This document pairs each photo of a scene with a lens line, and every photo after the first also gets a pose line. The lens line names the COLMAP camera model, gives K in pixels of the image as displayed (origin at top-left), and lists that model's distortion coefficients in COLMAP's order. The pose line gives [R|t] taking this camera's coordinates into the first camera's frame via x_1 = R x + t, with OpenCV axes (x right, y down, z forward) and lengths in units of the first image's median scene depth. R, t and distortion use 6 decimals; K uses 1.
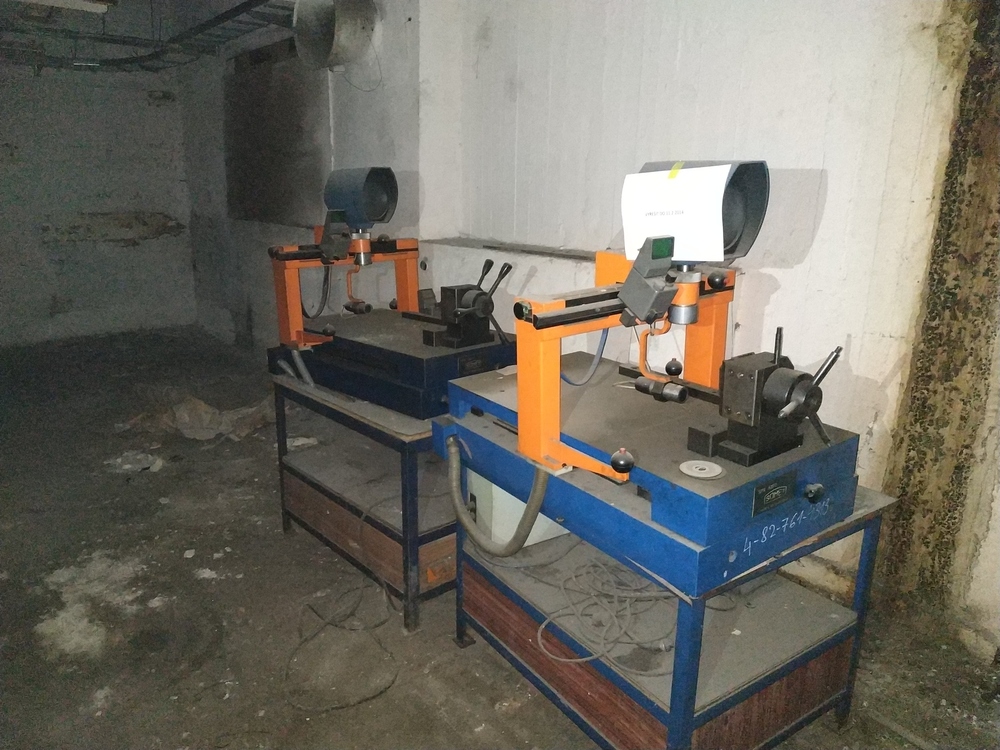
lens RADIAL K [[722.0, 0, 501.4], [0, 722.0, 372.9], [0, 0, 1]] dist [0.006418, 0.002155]
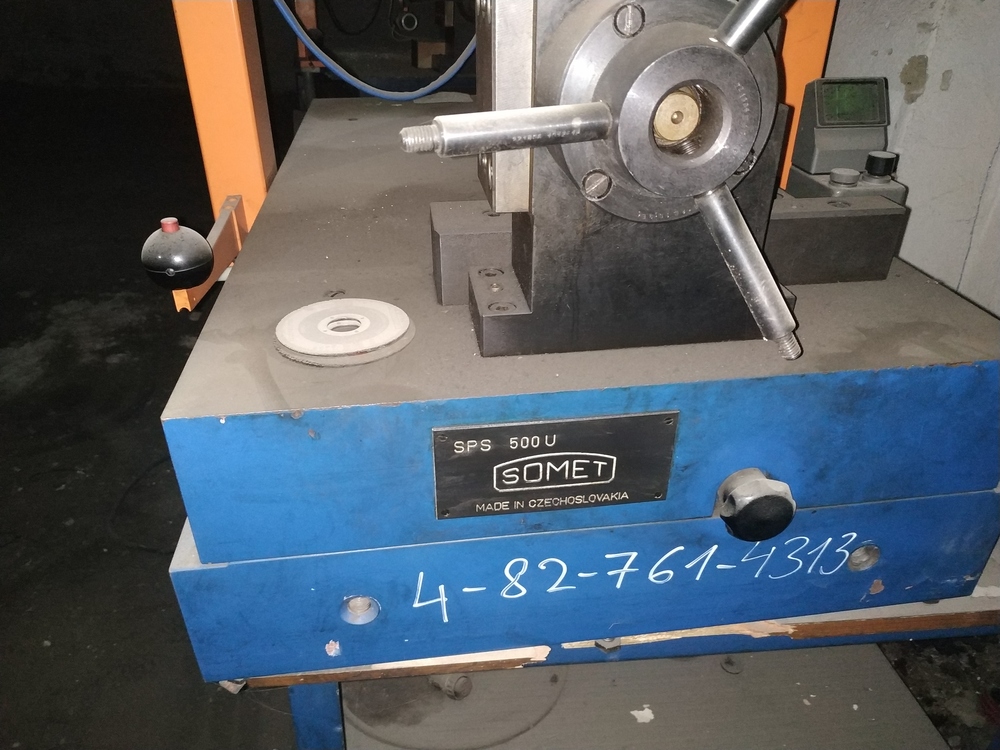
lens RADIAL K [[722.0, 0, 498.3], [0, 722.0, 374.5], [0, 0, 1]] dist [0.006418, 0.002155]
pose [[0.879943, 0.245847, -0.406520, 0.288568], [-0.139125, 0.951528, 0.274298, 0.036513], [0.454251, -0.184810, 0.871494, 0.468090]]
